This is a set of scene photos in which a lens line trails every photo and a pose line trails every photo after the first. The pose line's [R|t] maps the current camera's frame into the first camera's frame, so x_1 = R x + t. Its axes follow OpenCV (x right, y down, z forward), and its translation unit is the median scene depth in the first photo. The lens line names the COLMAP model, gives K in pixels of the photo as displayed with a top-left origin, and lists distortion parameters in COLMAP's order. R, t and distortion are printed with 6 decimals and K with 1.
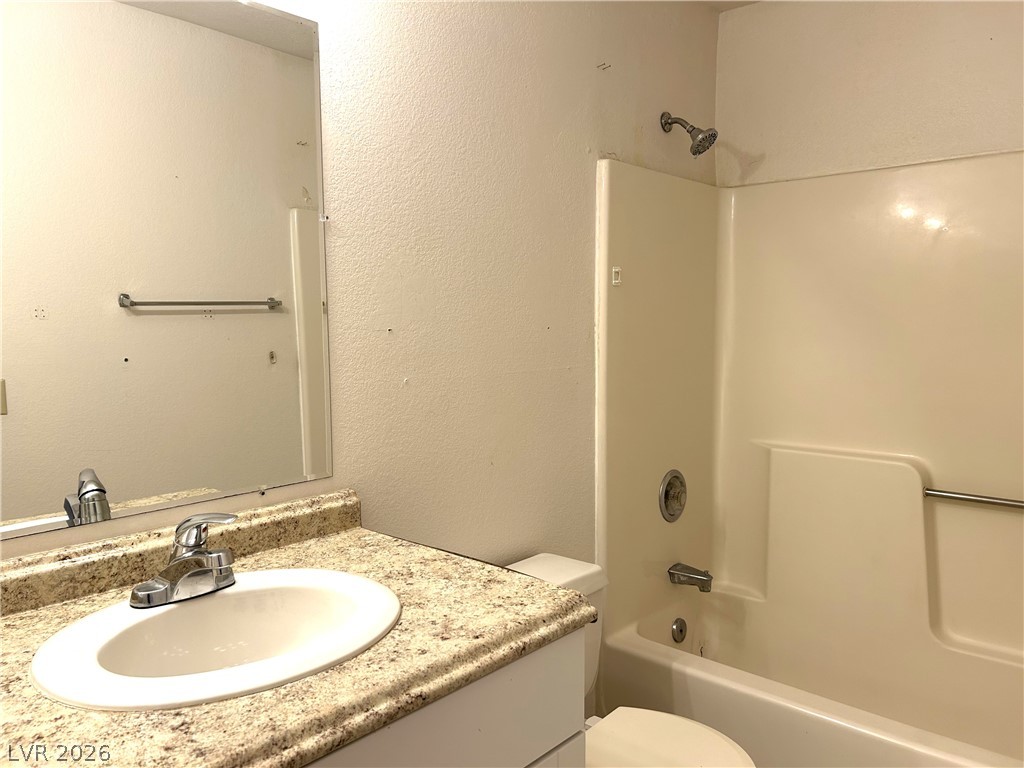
lens RADIAL K [[774.0, 0, 532.5], [0, 774.0, 385.1], [0, 0, 1]] dist [0.008087, -0.035281]
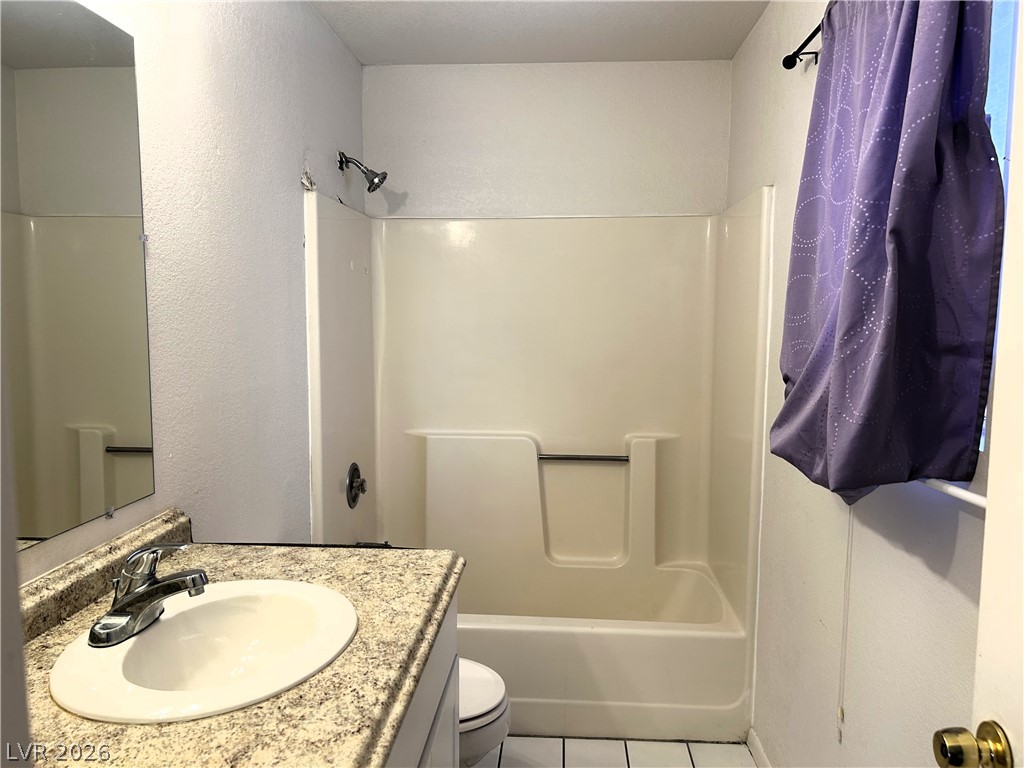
lens RADIAL K [[774.0, 0, 532.5], [0, 774.0, 385.1], [0, 0, 1]] dist [0.008087, -0.035281]
pose [[0.749666, -0.045378, 0.660259, -0.412500], [0.042241, 0.998893, 0.020691, -0.020499], [-0.660467, 0.012379, 0.750753, -0.044802]]
